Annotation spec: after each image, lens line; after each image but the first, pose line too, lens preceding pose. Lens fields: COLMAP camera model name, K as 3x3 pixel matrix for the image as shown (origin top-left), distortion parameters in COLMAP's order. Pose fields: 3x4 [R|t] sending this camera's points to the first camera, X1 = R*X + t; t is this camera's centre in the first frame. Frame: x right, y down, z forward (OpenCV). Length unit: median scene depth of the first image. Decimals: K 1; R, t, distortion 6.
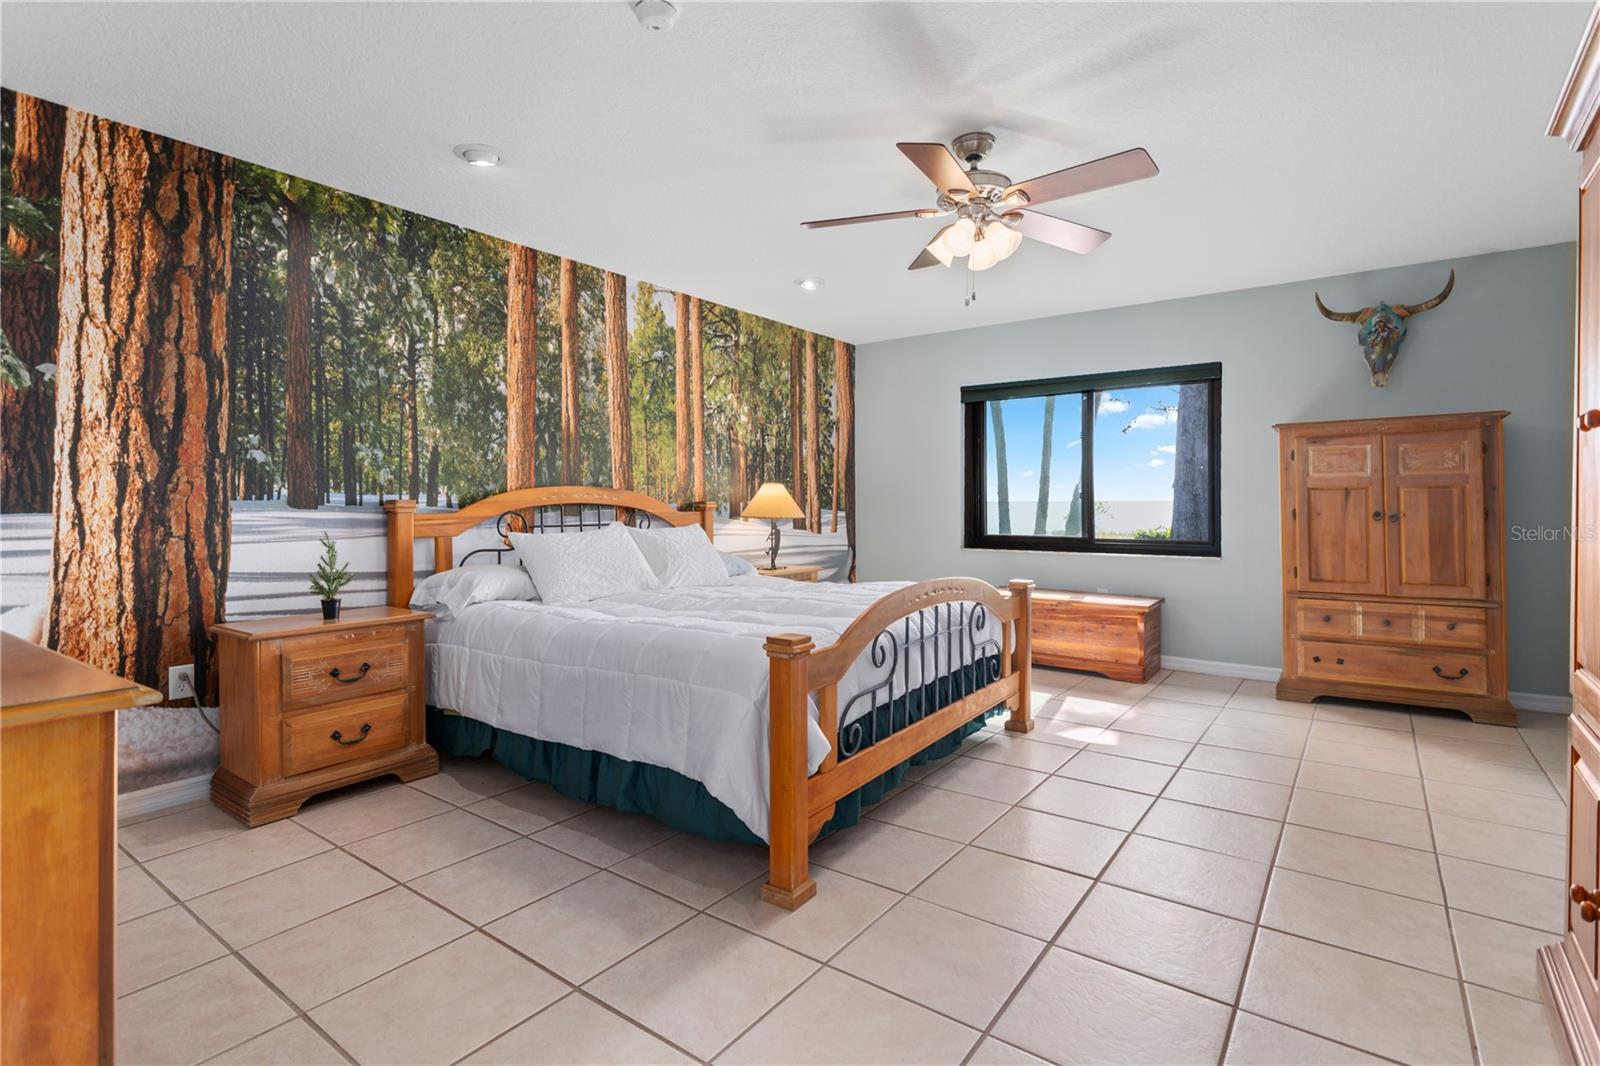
lens RADIAL K [[797.8, 0, 793.7], [0, 797.8, 521.4], [0, 0, 1]] dist [-0.001500, -0.000563]
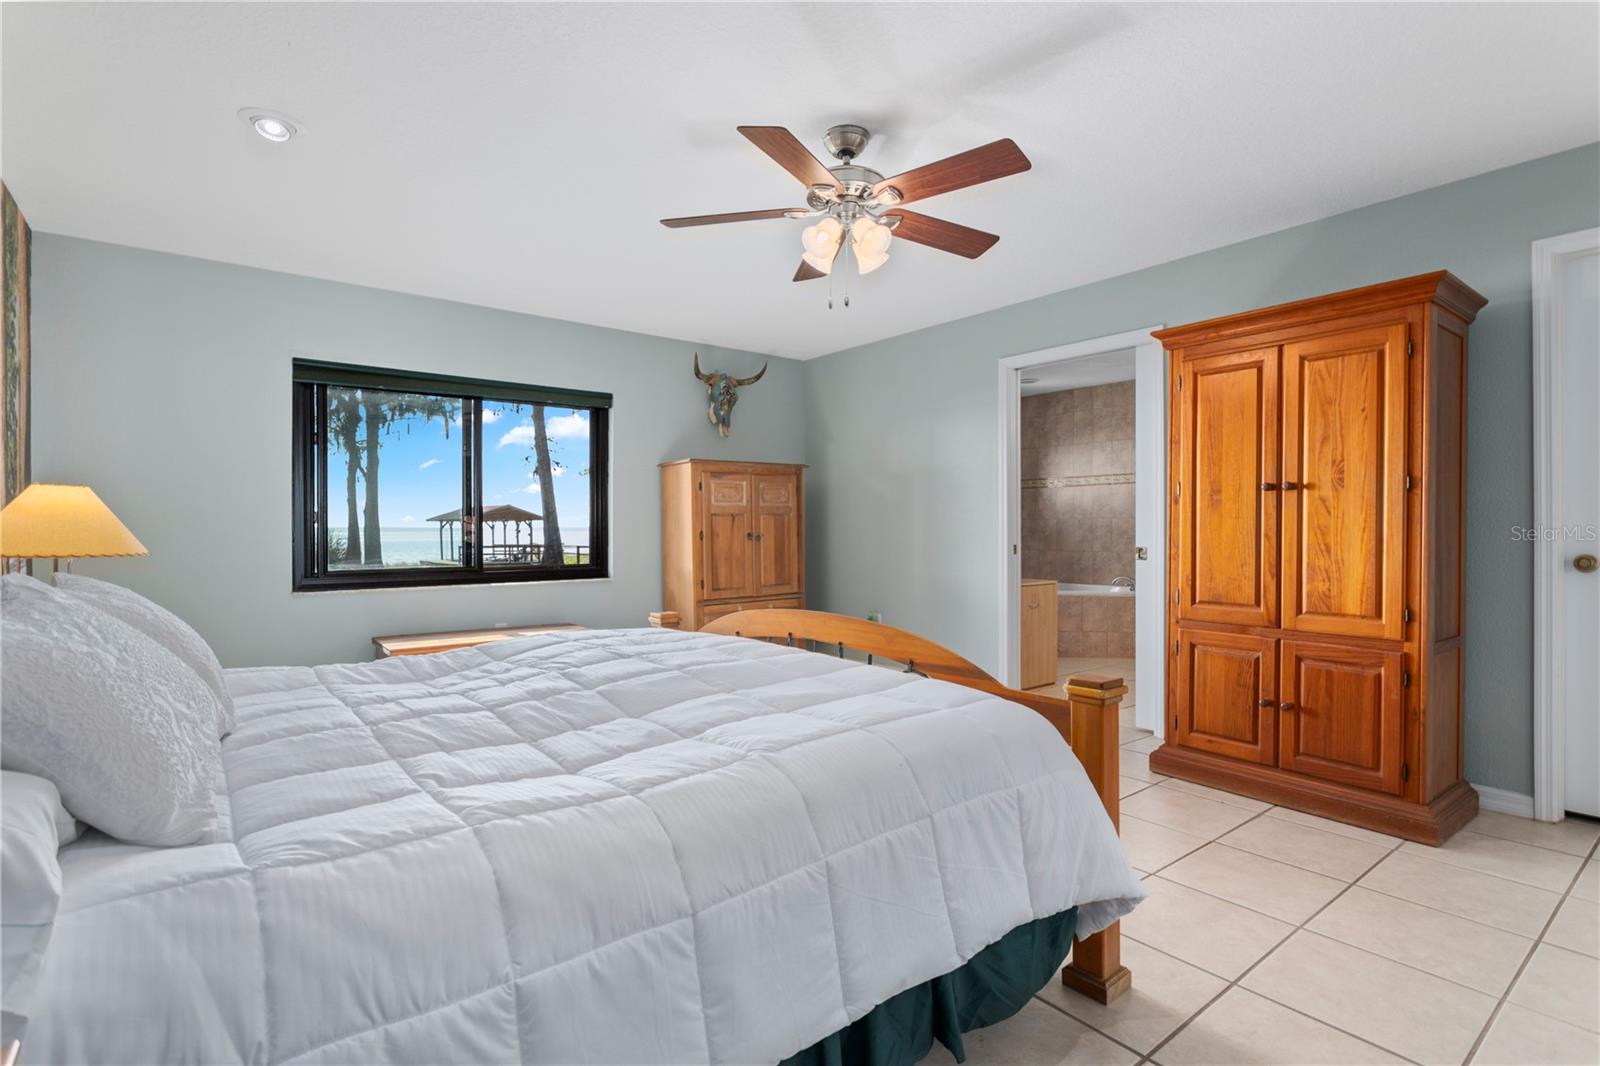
lens RADIAL K [[769.7, 0, 800.0], [0, 769.7, 533.0], [0, 0, 1]] dist [0.003181, 0.000541]
pose [[0.248489, -0.010364, 0.968579, -0.463341], [0.022323, 0.999738, 0.004970, -0.016194], [-0.968377, 0.020387, 0.248655, 0.589744]]
